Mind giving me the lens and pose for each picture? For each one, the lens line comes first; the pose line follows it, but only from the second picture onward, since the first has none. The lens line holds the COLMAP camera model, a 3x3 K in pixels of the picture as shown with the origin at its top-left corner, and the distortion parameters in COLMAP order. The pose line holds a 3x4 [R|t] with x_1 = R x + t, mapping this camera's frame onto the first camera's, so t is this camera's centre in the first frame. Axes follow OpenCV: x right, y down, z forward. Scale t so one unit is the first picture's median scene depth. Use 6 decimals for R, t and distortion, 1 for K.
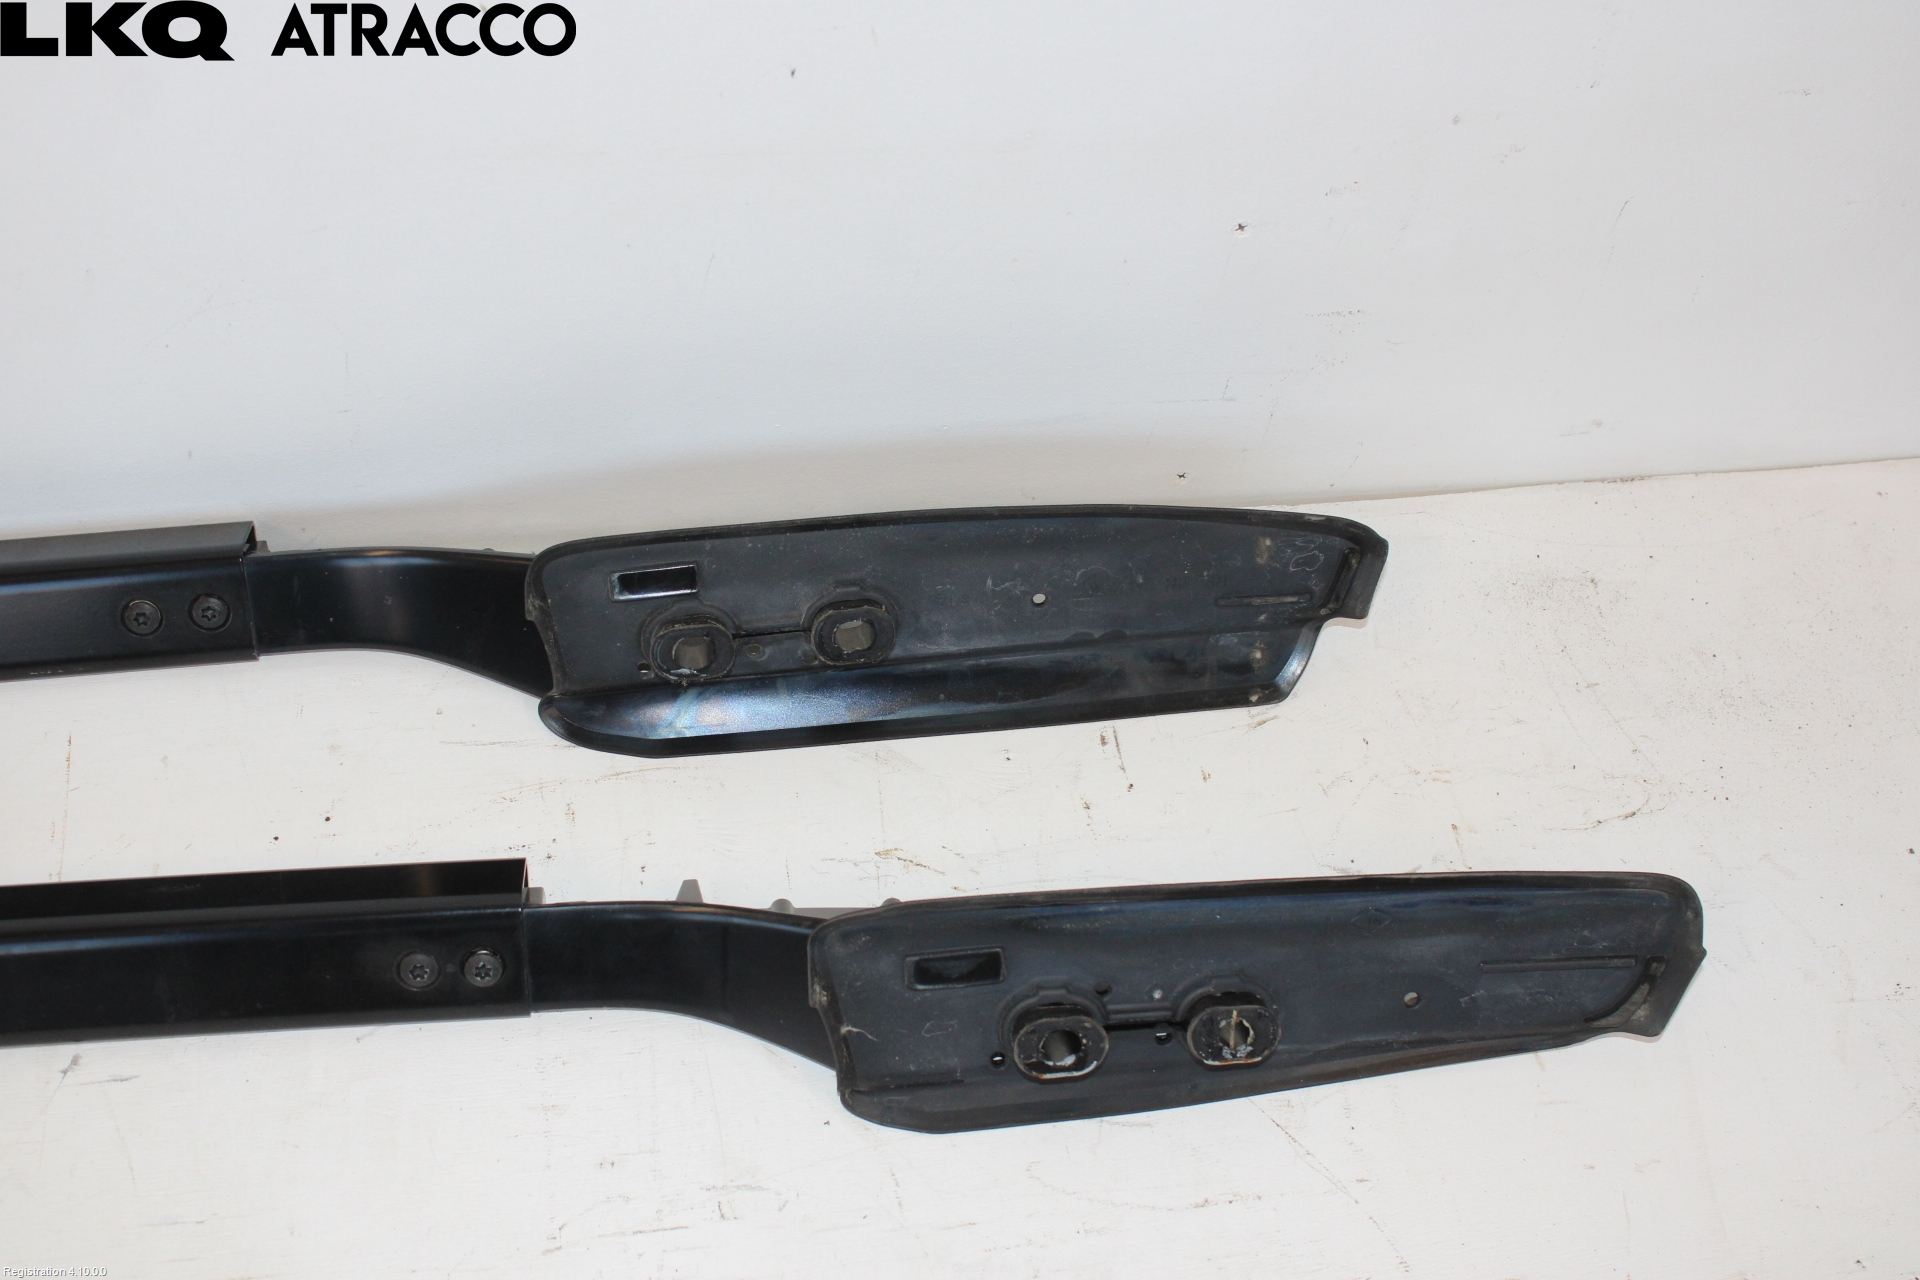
lens RADIAL K [[2455.7, 0, 961.3], [0, 2455.7, 641.1], [0, 0, 1]] dist [-0.012544, 0.000000]
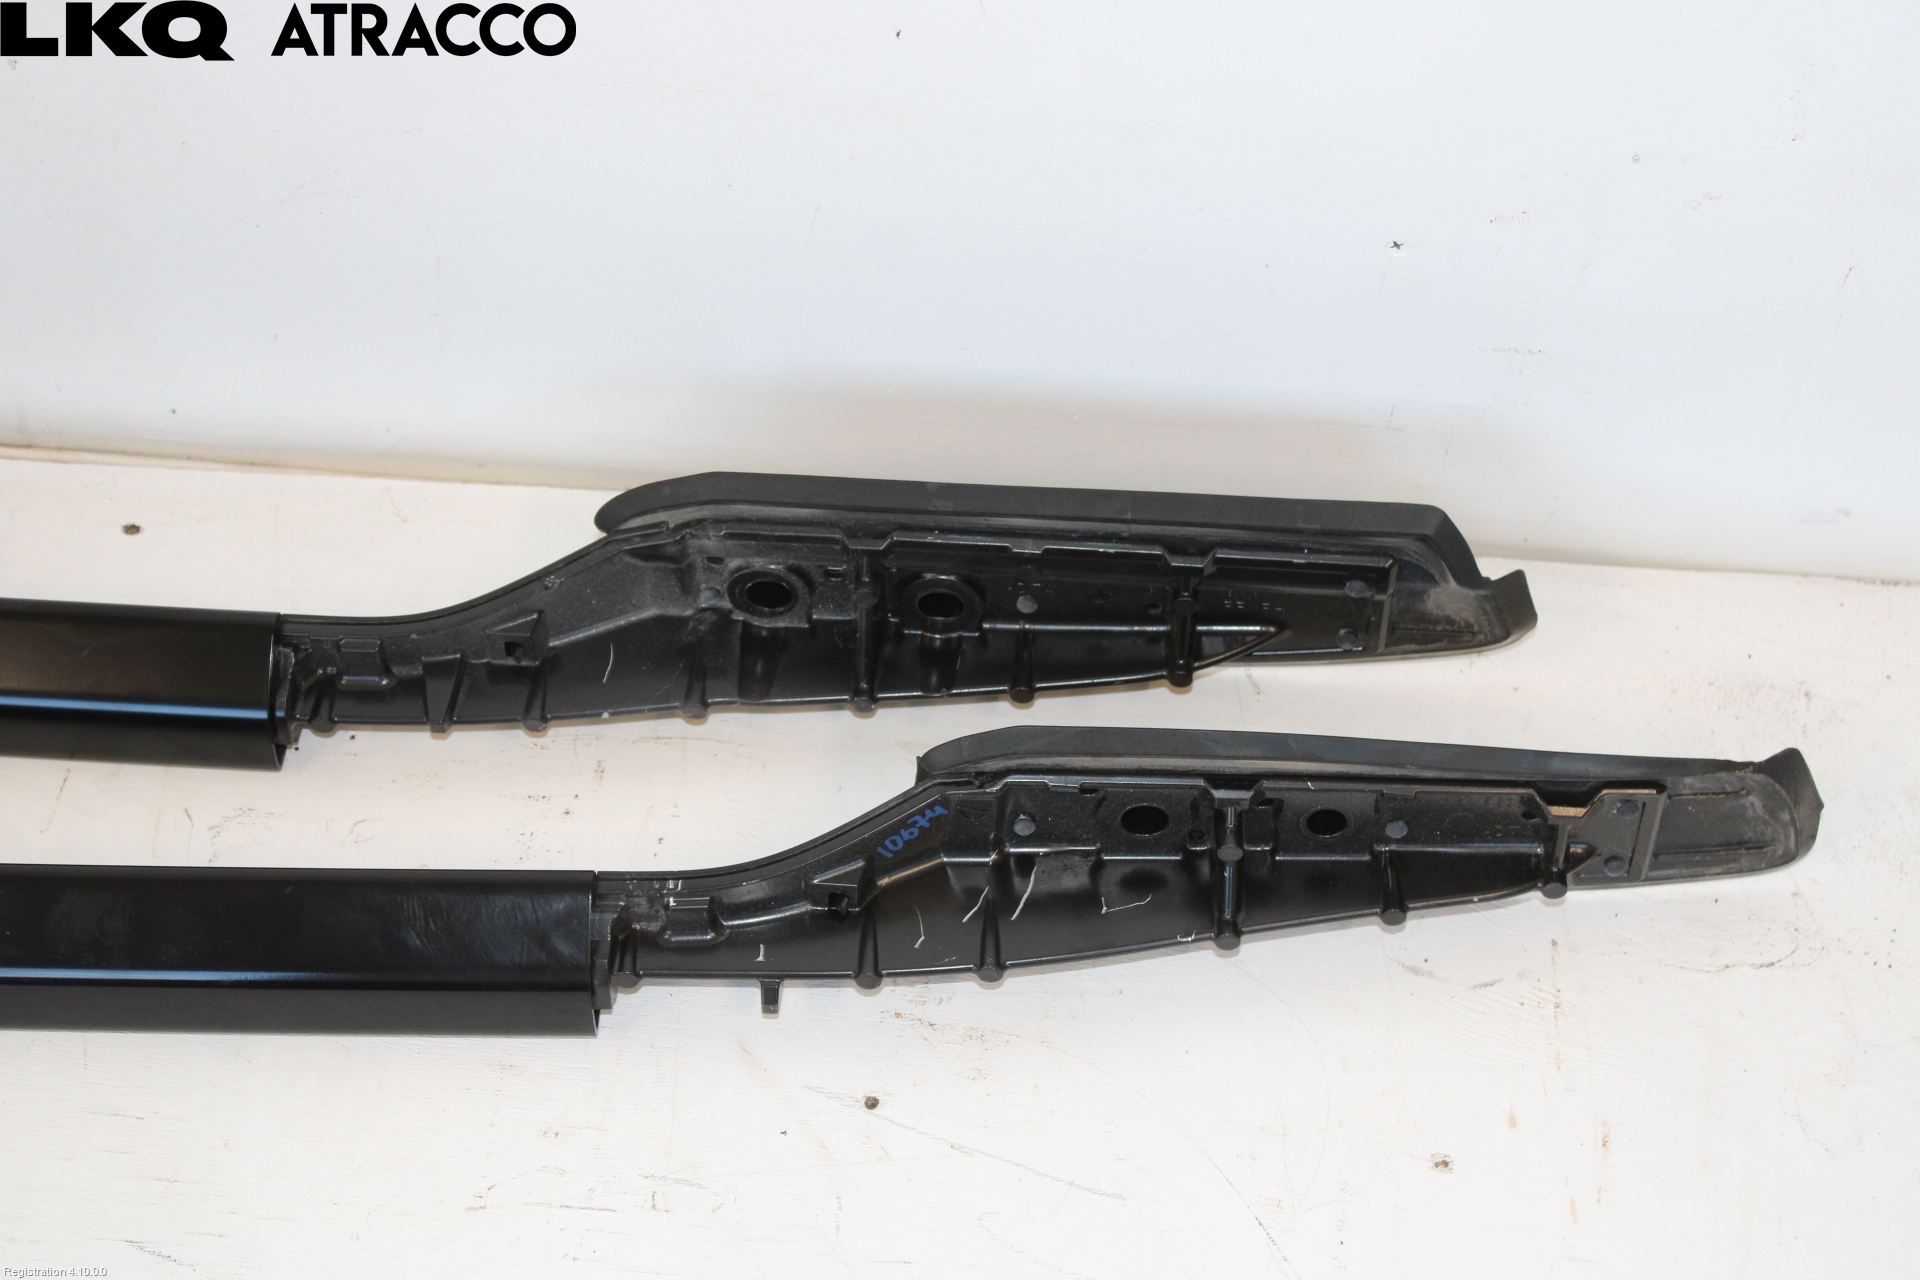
lens RADIAL K [[3635.0, 0, 959.4], [0, 3635.0, 637.1], [0, 0, 1]] dist [0.142381, 0.000000]
pose [[0.969723, 0.148312, -0.194014, 0.242704], [-0.147312, 0.988895, 0.019652, -0.029029], [0.194774, 0.009524, 0.980802, -0.350451]]
